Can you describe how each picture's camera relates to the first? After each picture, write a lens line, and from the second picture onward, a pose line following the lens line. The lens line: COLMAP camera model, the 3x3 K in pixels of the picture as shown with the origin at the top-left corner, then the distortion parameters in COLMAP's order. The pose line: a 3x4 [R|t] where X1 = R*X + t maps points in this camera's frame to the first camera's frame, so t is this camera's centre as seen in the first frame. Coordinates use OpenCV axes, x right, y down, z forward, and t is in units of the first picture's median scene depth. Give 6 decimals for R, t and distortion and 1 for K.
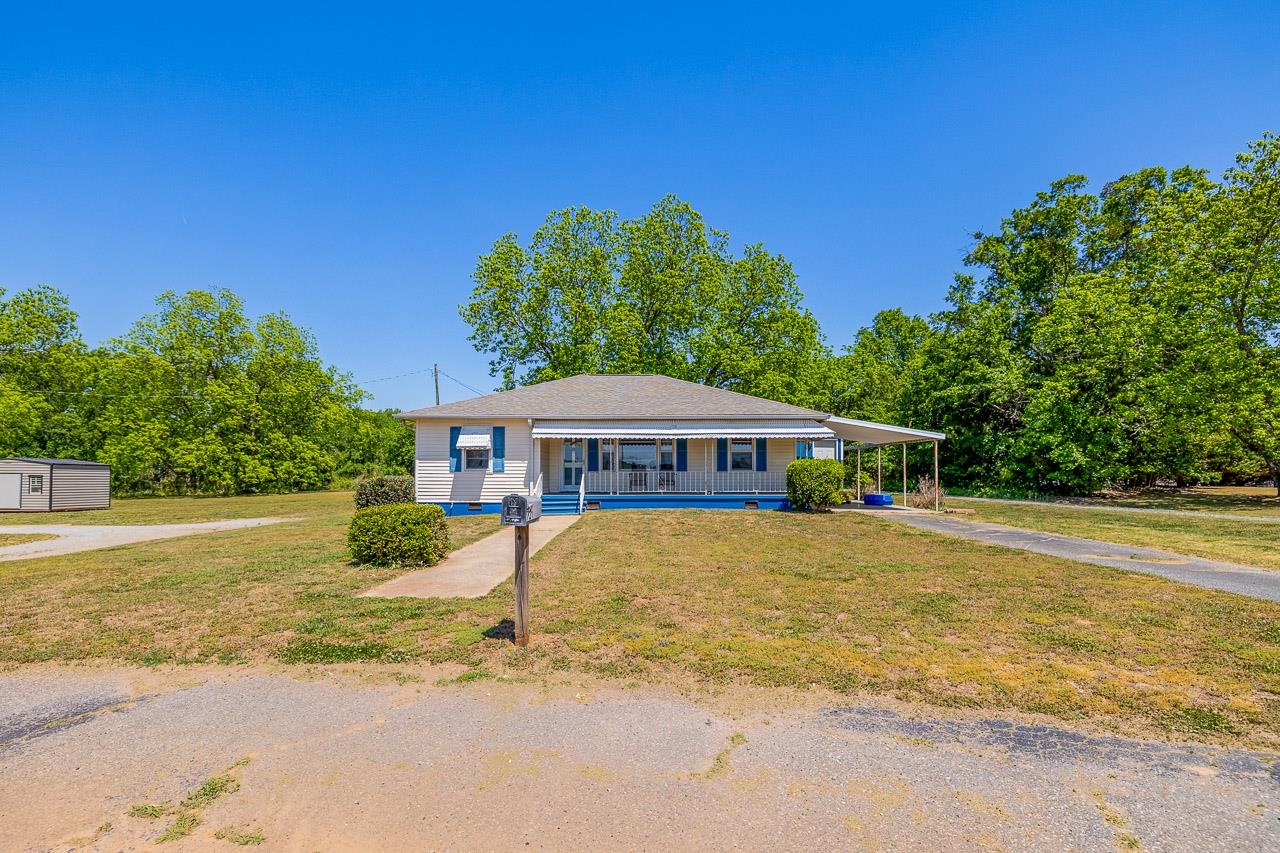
lens RADIAL K [[596.4, 0, 573.5], [0, 596.4, 430.1], [0, 0, 1]] dist [-0.002888, -0.000158]
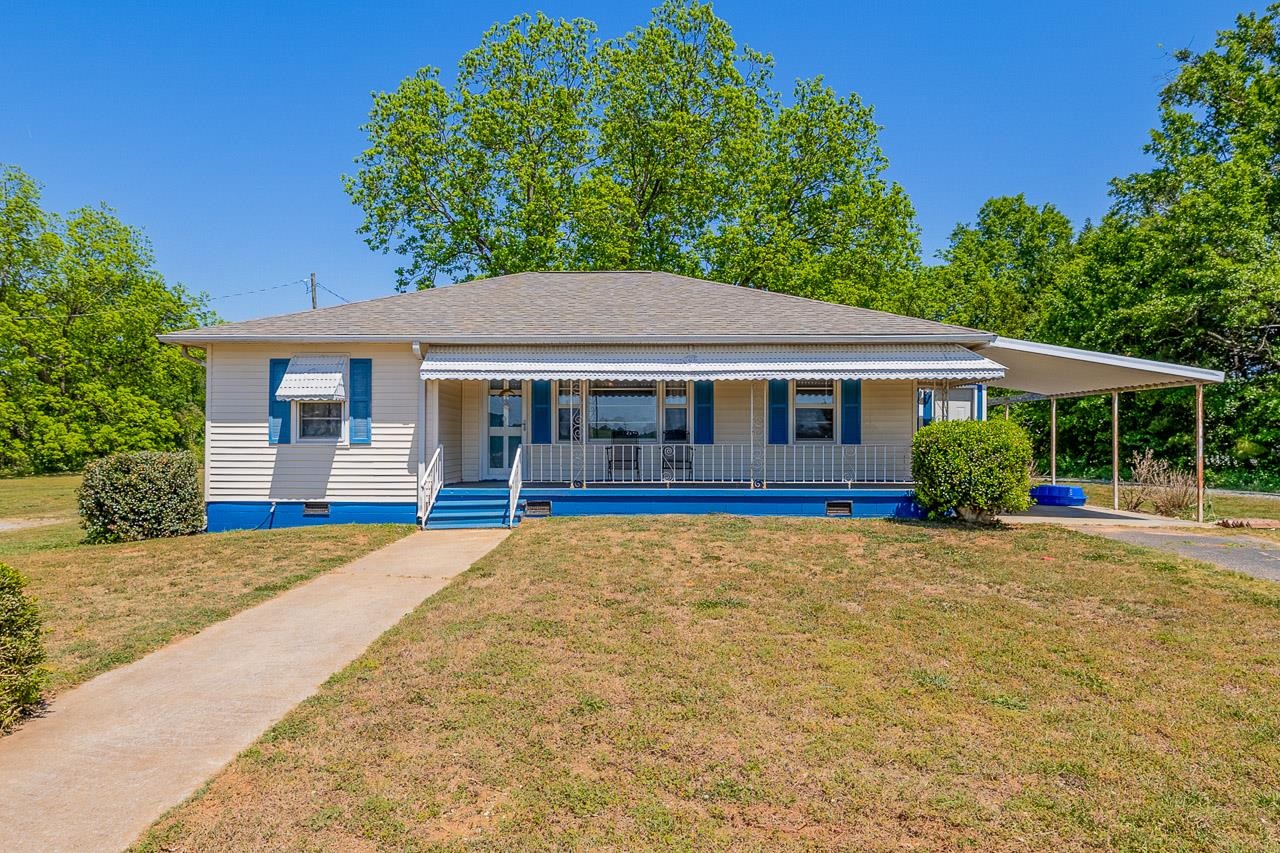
lens RADIAL K [[537.0, 0, 640.0], [0, 537.0, 426.5], [0, 0, 1]] dist [0.000542, 0.000113]
pose [[0.991970, 0.002007, 0.126458, 0.060358], [-0.008485, 0.998677, 0.050710, 0.028555], [-0.126189, -0.051375, 0.990675, 0.505511]]
